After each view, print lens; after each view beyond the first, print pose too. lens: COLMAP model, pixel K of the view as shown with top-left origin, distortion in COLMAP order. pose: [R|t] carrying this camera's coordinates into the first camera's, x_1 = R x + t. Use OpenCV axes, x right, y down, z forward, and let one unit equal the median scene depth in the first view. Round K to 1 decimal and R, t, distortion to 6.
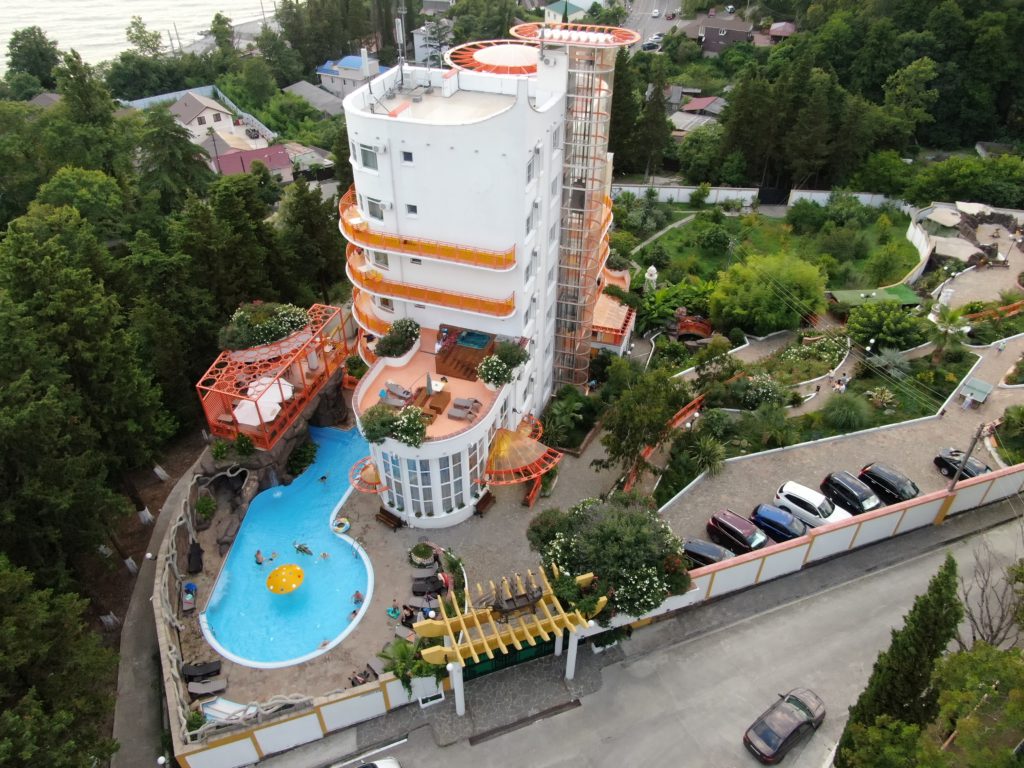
lens RADIAL K [[763.1, 0, 512.0], [0, 763.1, 384.0], [0, 0, 1]] dist [-0.007361, 0.006615]
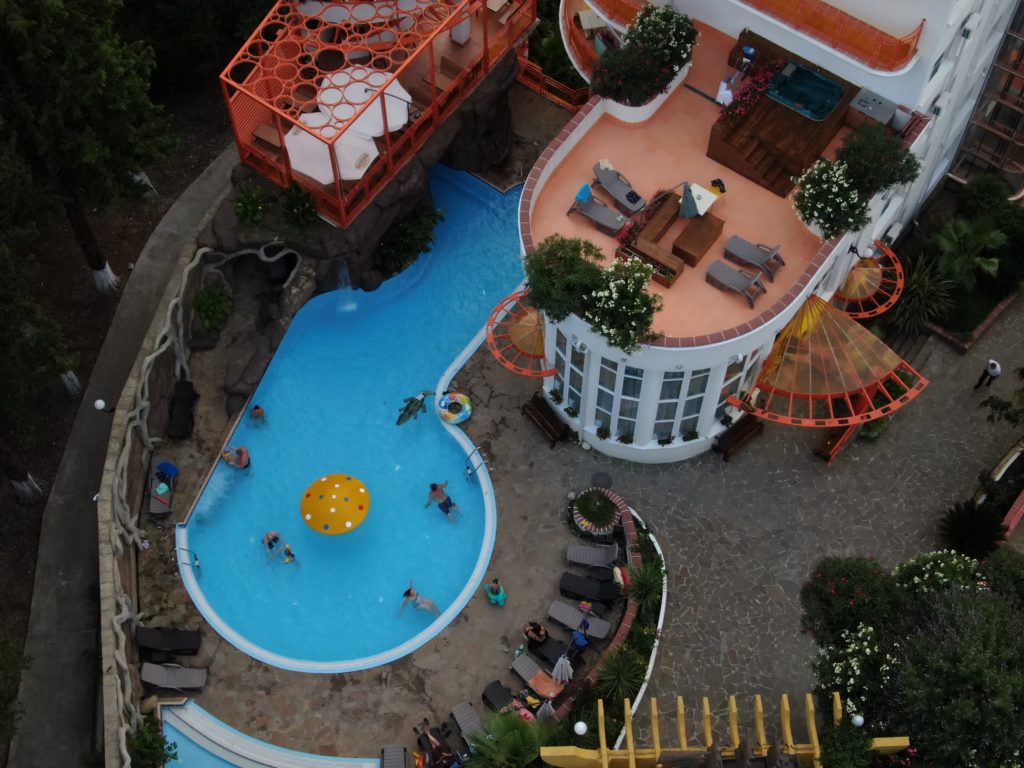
lens RADIAL K [[1482.2, 0, 512.0], [0, 1482.2, 384.0], [0, 0, 1]] dist [0.324271, -1.785515]
pose [[0.955425, 0.258443, -0.142721, -0.048763], [-0.185029, 0.900872, 0.392675, -0.235536], [0.230057, -0.348765, 0.908535, 0.103249]]
